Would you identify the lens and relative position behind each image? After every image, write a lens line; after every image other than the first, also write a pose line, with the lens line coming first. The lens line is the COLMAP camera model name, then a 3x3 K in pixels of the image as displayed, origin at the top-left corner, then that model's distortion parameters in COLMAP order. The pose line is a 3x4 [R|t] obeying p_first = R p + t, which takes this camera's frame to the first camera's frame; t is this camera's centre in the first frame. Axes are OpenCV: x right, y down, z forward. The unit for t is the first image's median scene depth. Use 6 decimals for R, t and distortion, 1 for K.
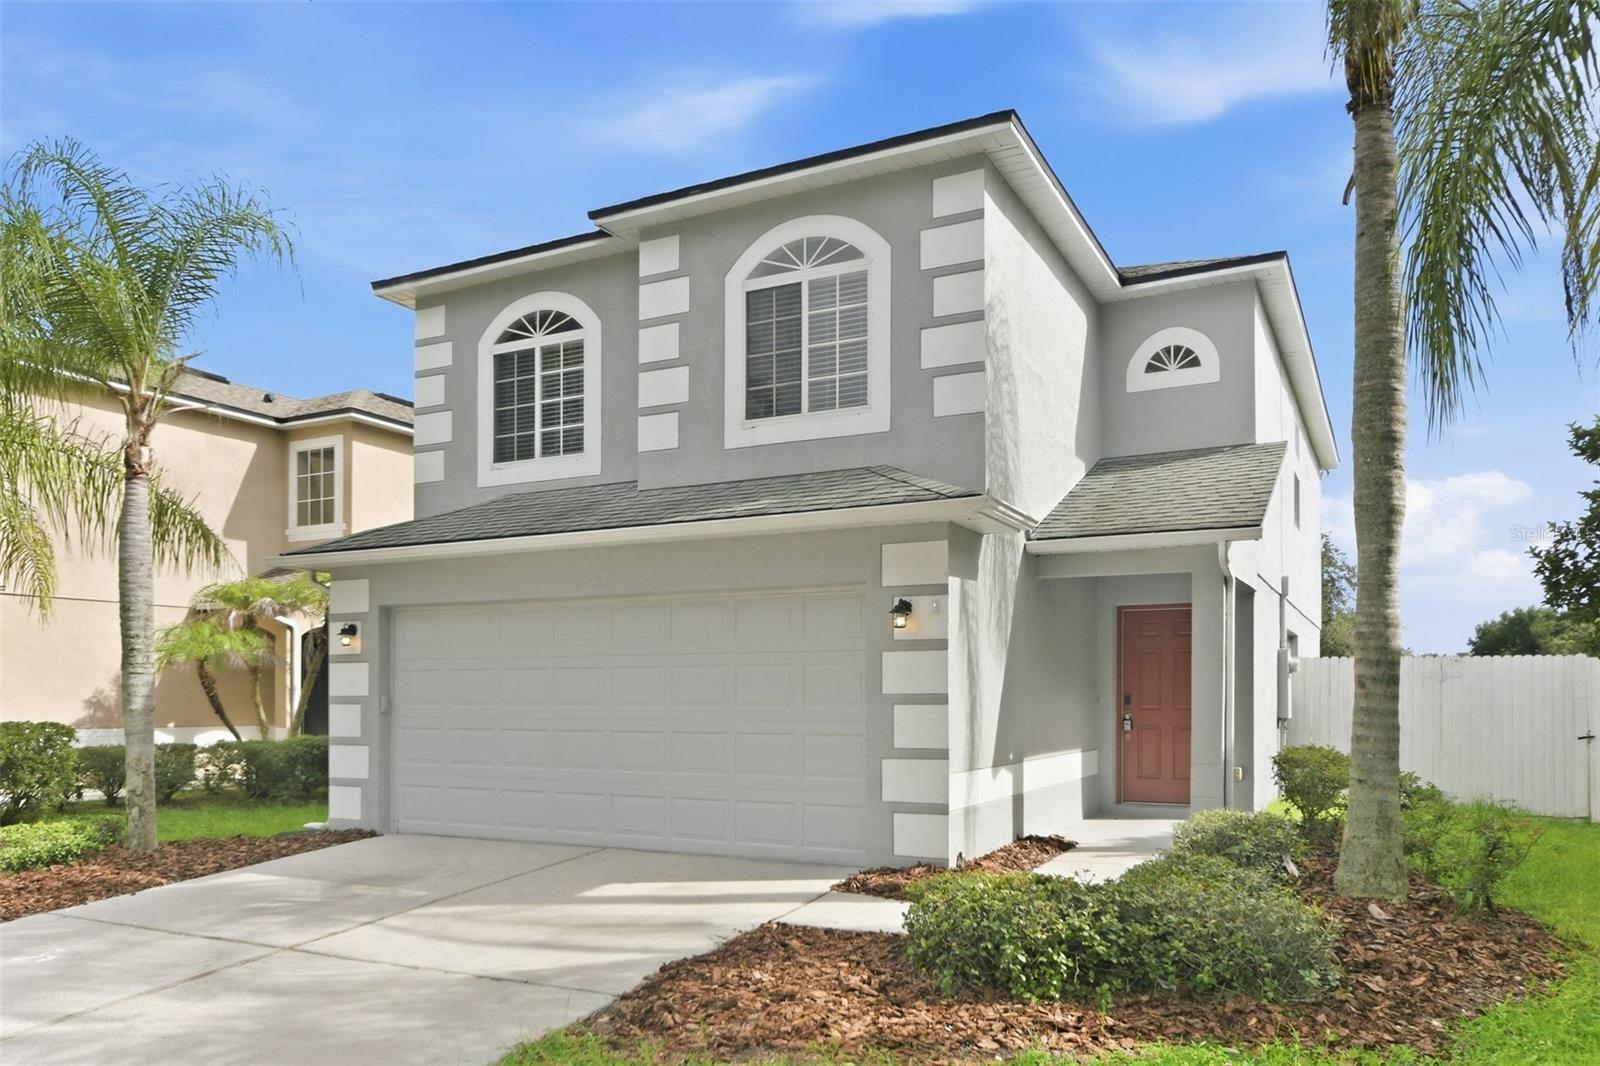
lens RADIAL K [[1139.2, 0, 800.0], [0, 1139.2, 533.0], [0, 0, 1]] dist [-0.001304, 0.000561]
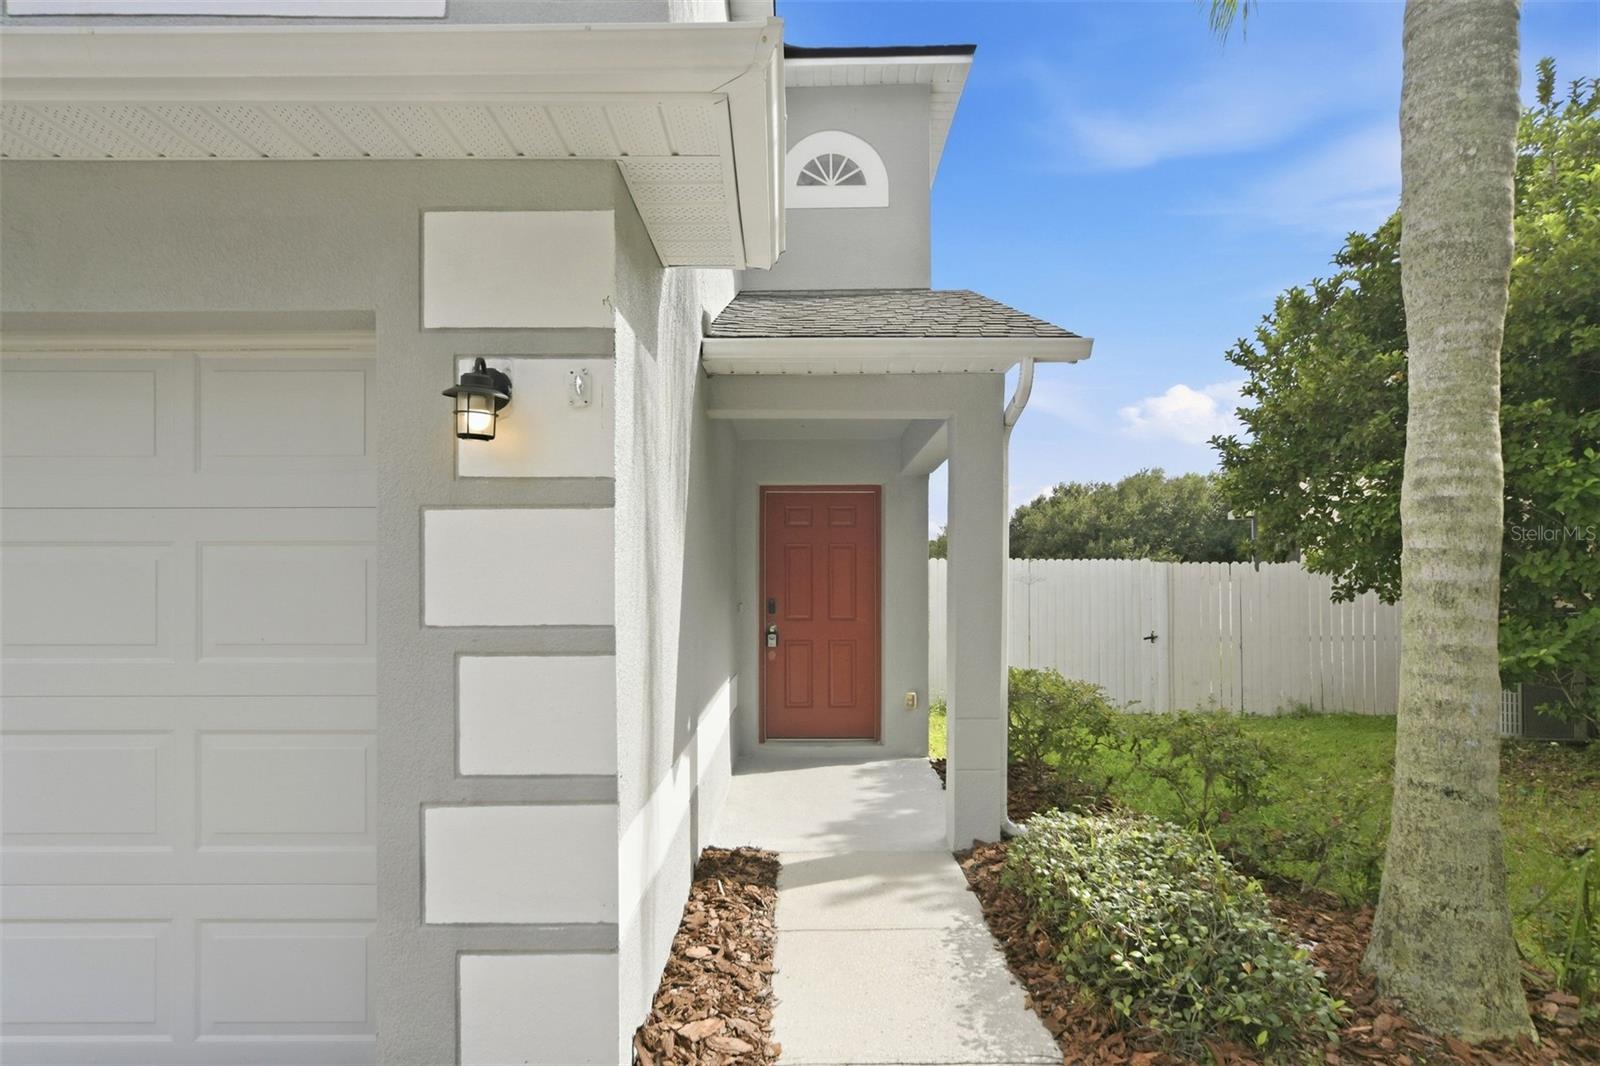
lens RADIAL K [[955.7, 0, 799.4], [0, 955.7, 624.4], [0, 0, 1]] dist [-0.001994, -0.000240]
pose [[0.906746, -0.013716, 0.421454, 0.049935], [-0.060842, 0.984757, 0.162949, 0.081170], [-0.417264, -0.173395, 0.892090, 0.653105]]
